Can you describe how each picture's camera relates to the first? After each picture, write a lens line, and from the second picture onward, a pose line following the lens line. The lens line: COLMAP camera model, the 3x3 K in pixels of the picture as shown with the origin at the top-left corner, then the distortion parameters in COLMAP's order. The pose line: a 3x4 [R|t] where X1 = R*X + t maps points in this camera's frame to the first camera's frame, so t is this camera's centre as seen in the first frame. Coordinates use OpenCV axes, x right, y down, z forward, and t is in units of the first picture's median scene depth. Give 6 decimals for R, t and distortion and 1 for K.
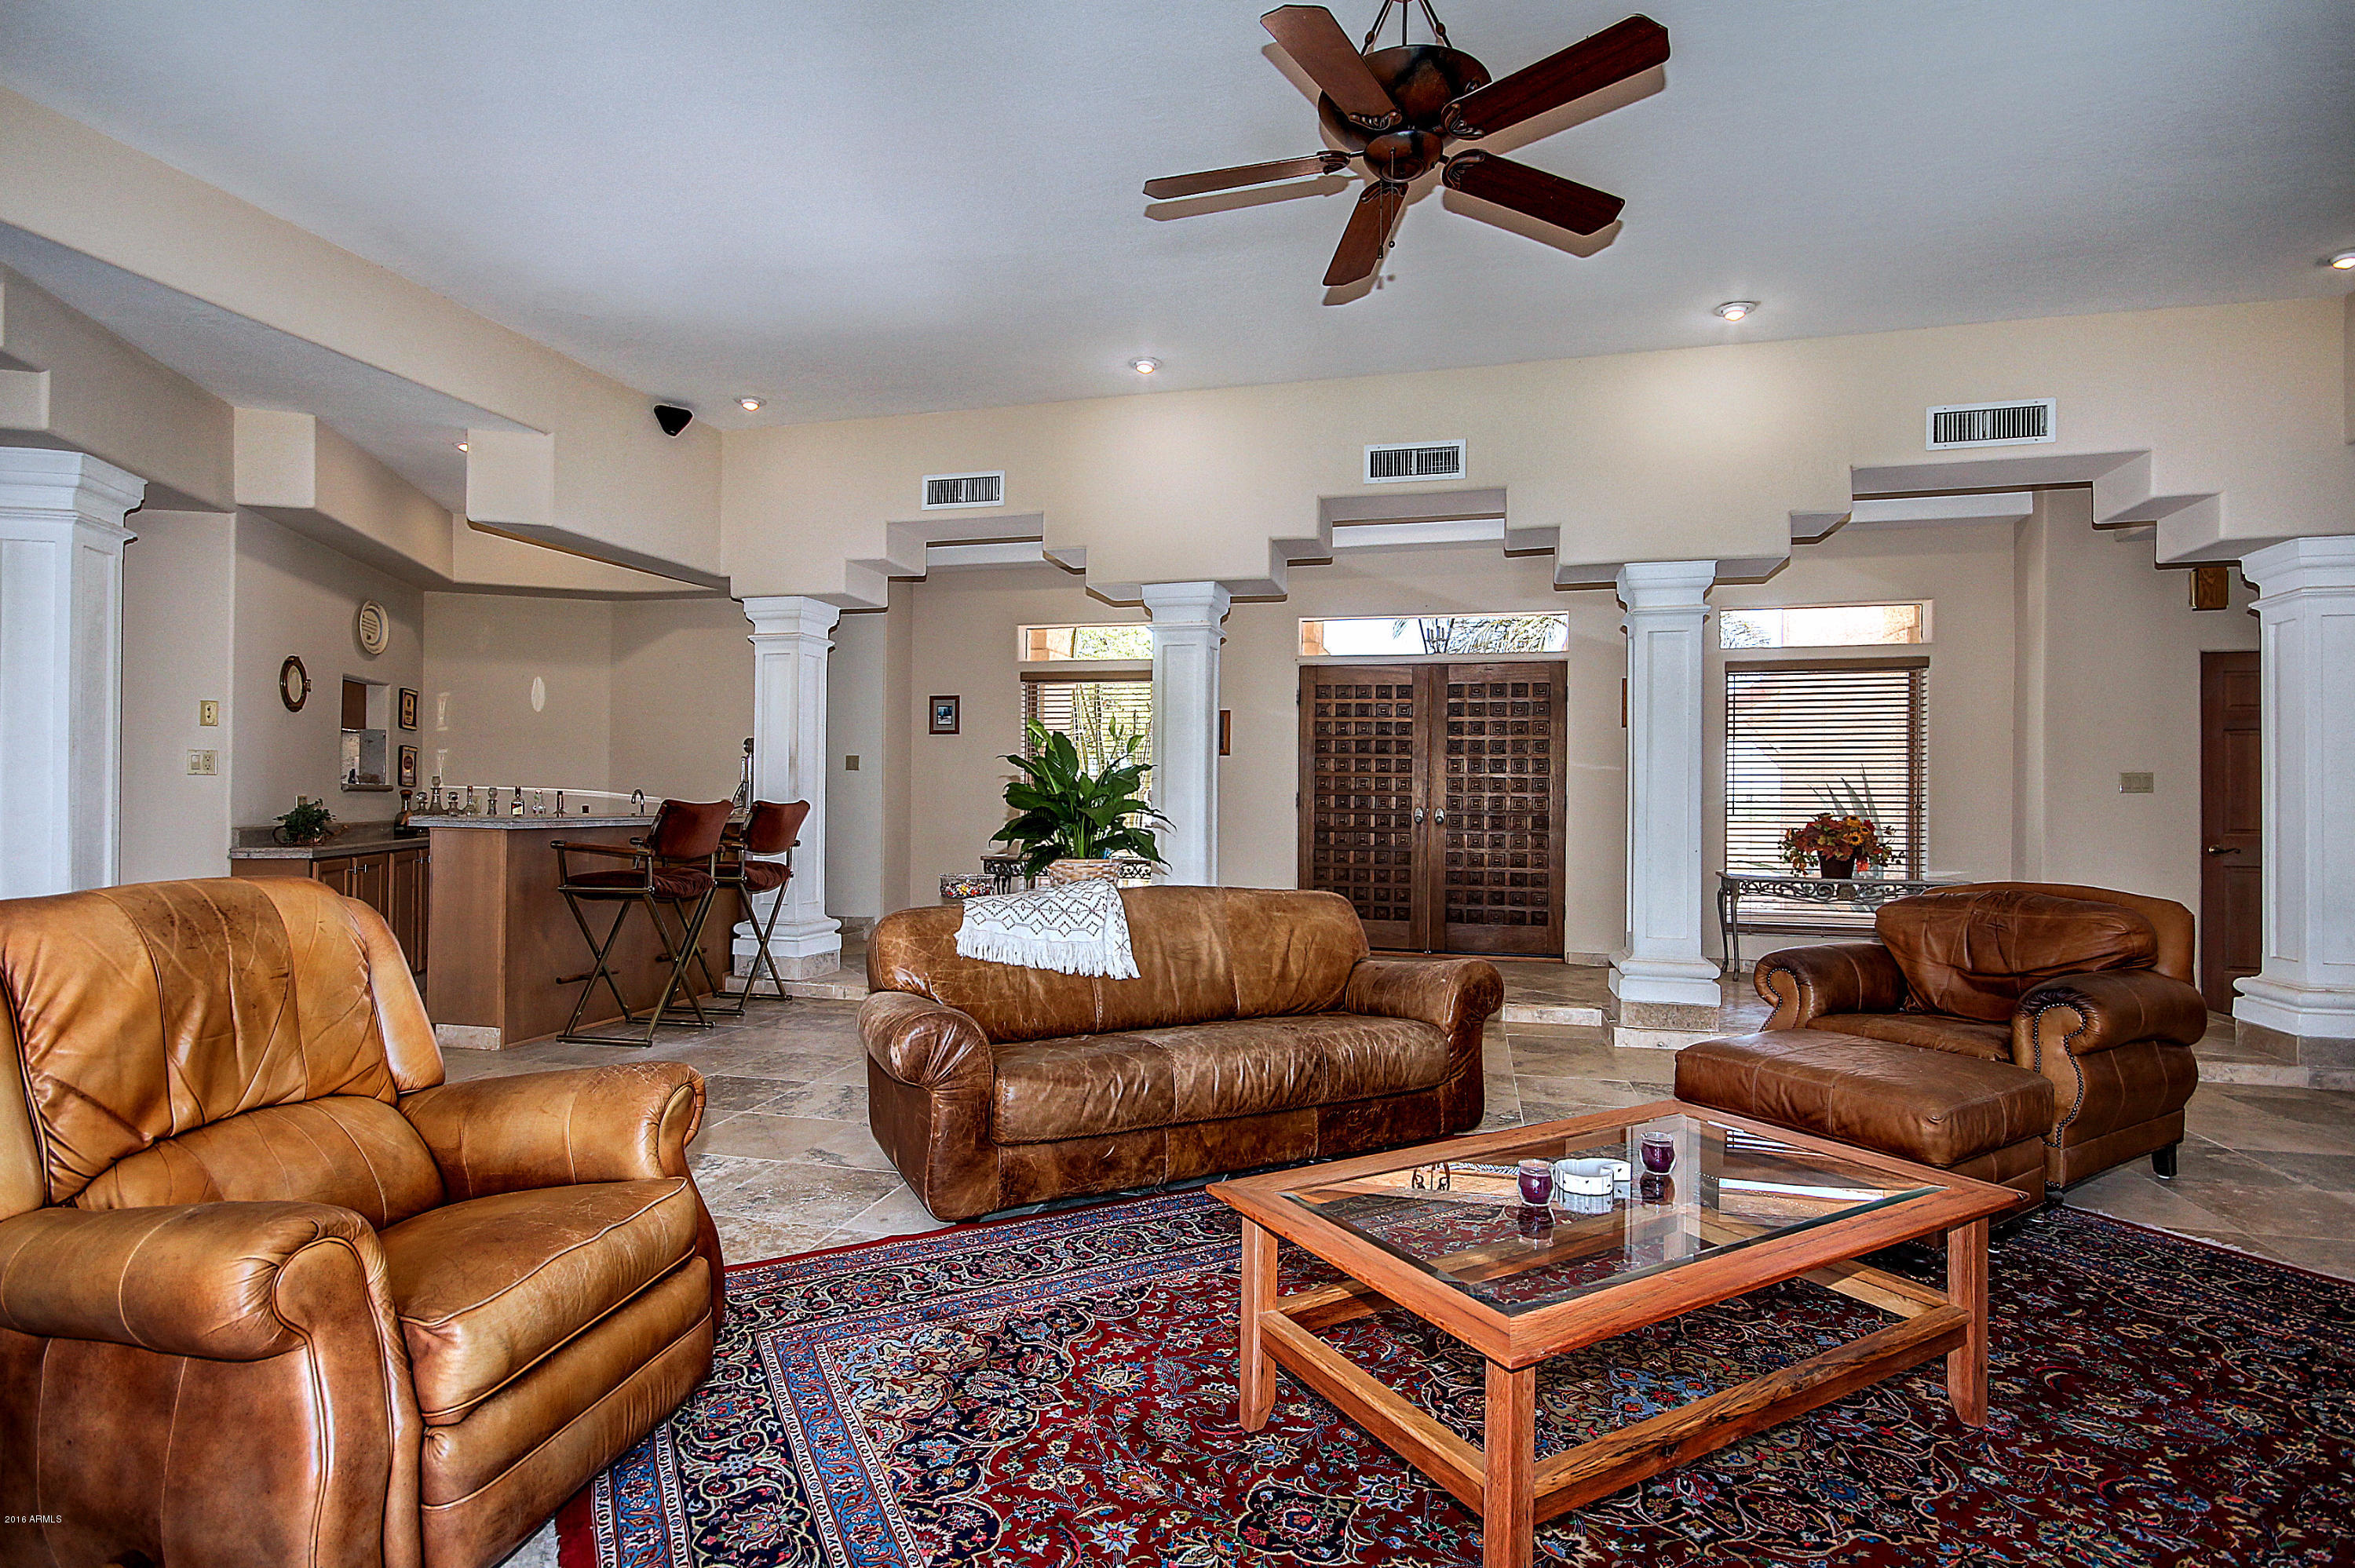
lens RADIAL K [[1136.4, 0, 1174.6], [0, 1136.4, 783.9], [0, 0, 1]] dist [-0.003333, -0.000665]
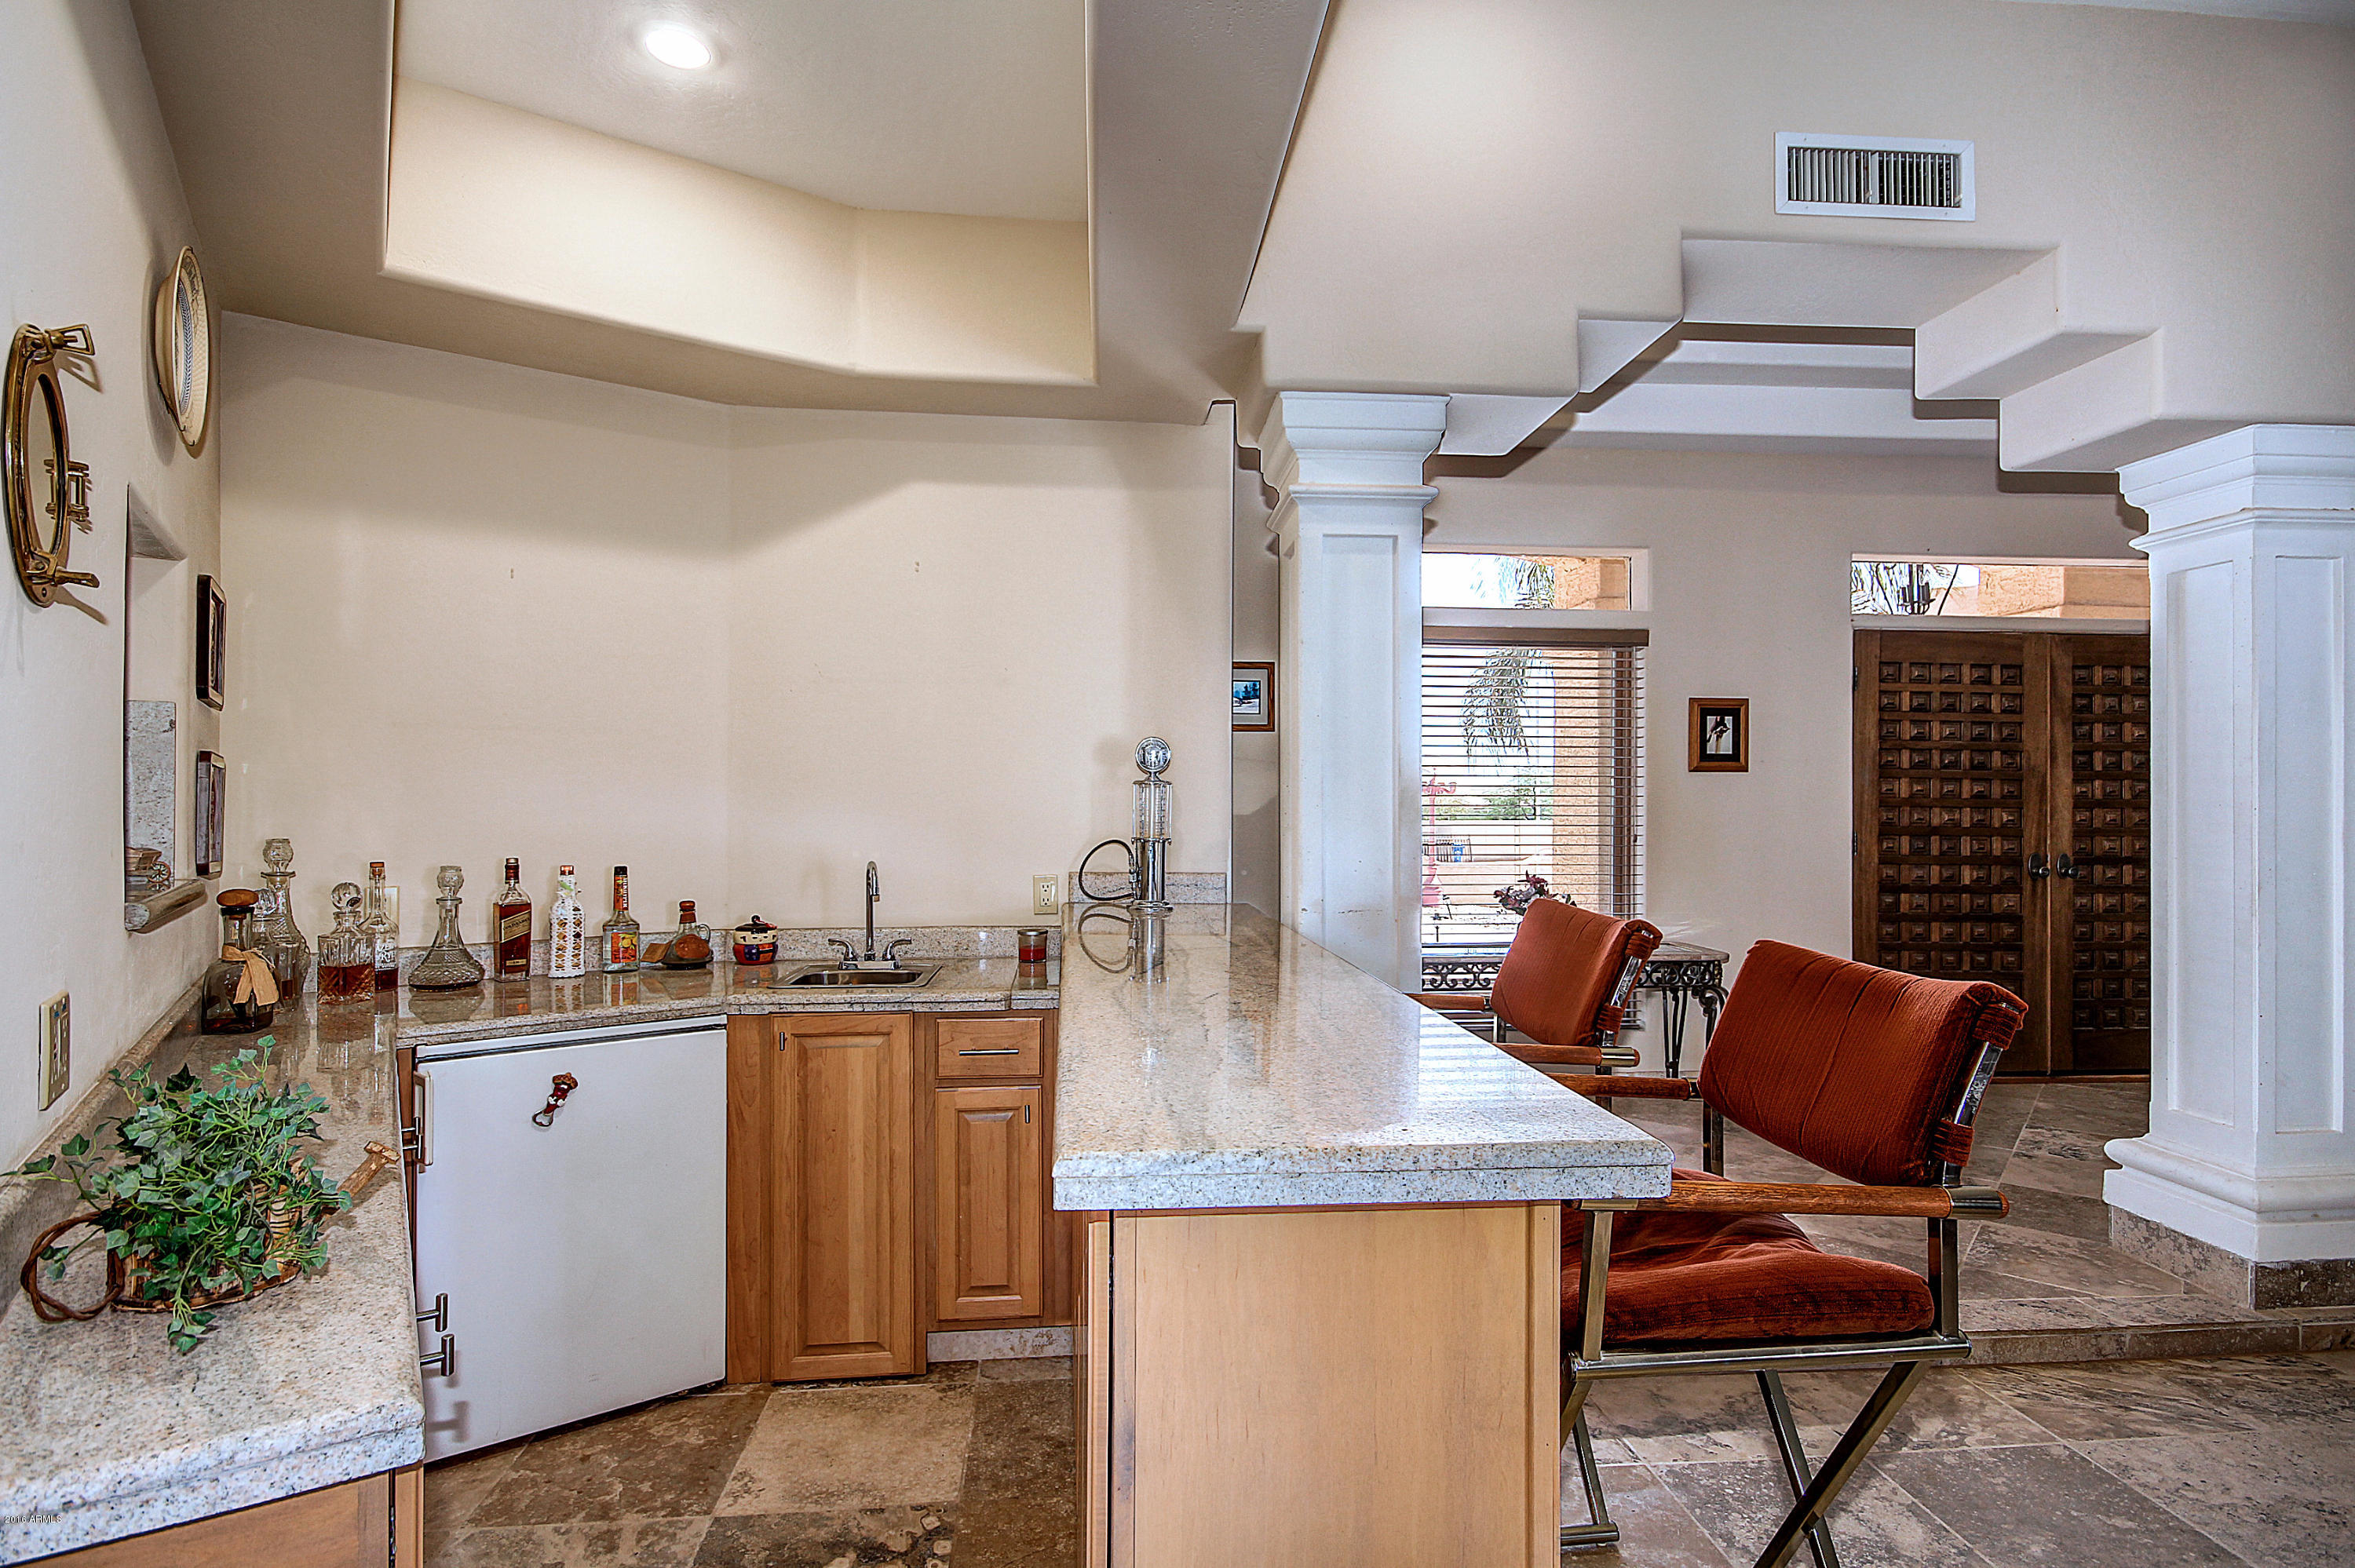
lens RADIAL K [[1136.4, 0, 1174.9], [0, 1136.4, 785.1], [0, 0, 1]] dist [-0.003333, -0.000665]
pose [[0.948765, -0.001191, 0.315979, -0.549545], [-0.001122, 0.999974, 0.007138, -0.028443], [-0.315979, -0.007127, 0.948739, 0.640734]]
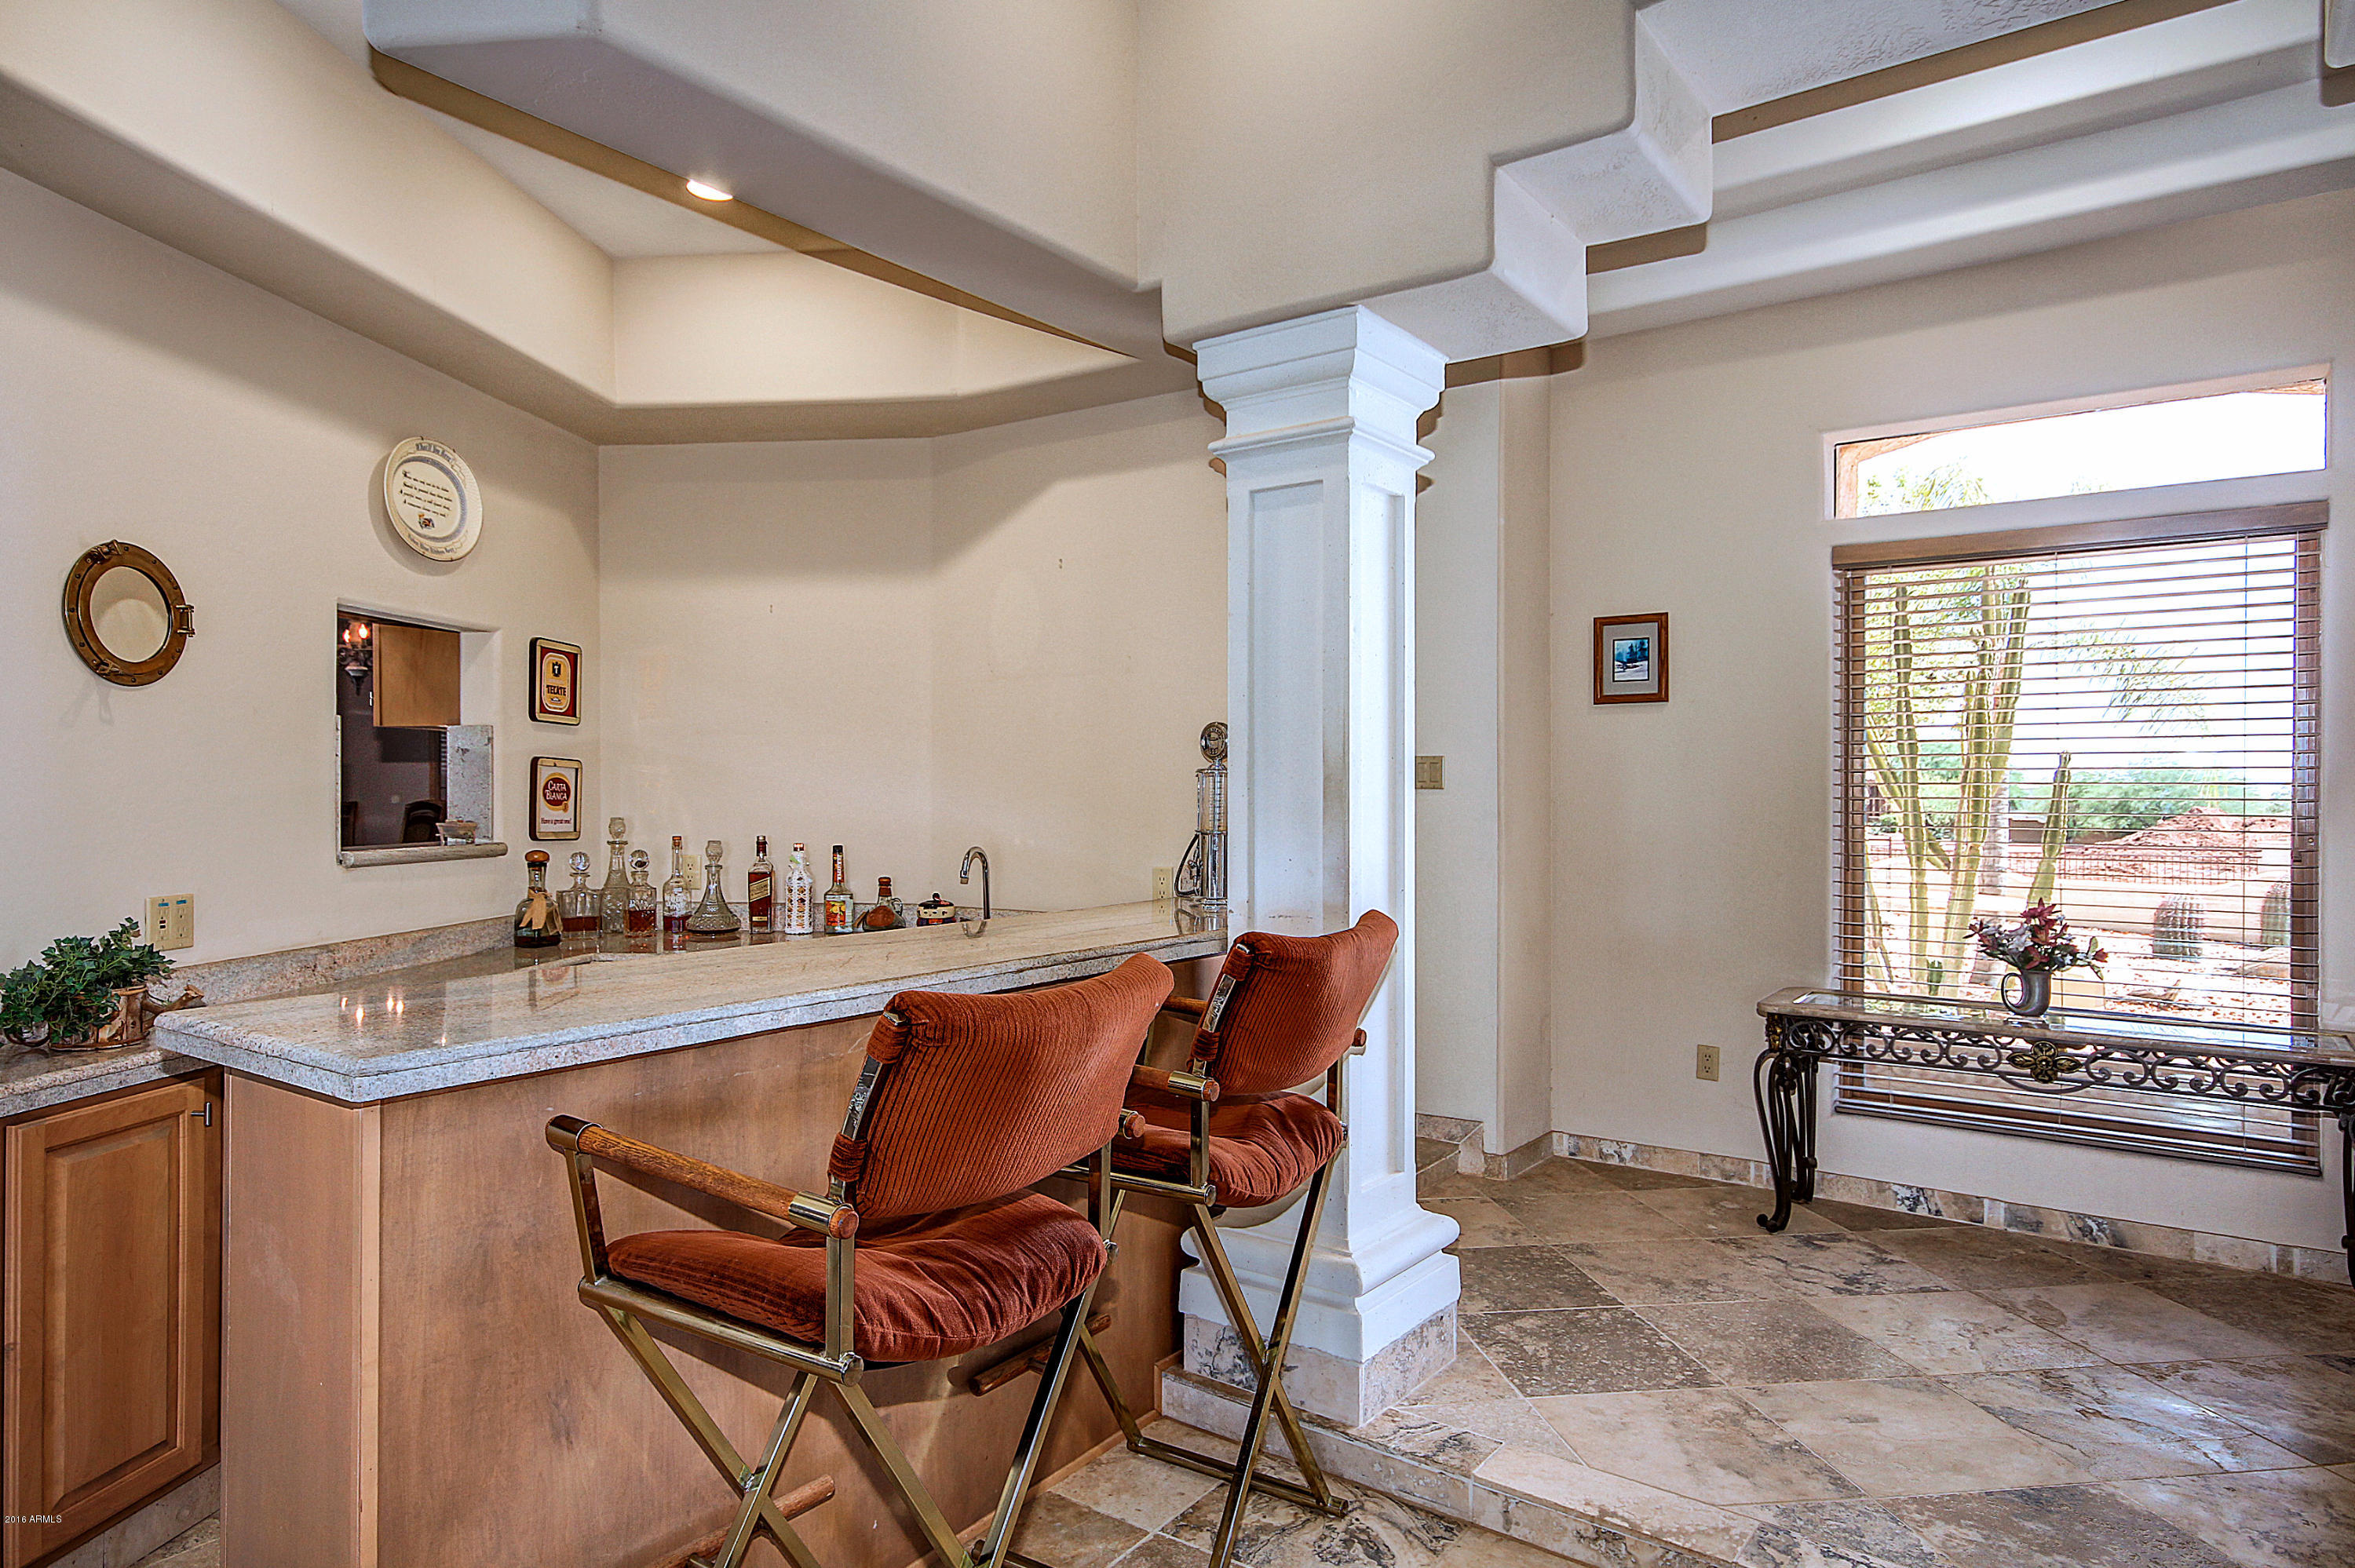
lens RADIAL K [[1386.5, 0, 1180.6], [0, 1386.5, 799.0], [0, 0, 1]] dist [0.001735, 0.008054]
pose [[0.929345, -0.004142, -0.369189, -0.221993], [0.011435, 0.999780, 0.017567, -0.024507], [0.369035, -0.020548, 0.929188, 0.585658]]
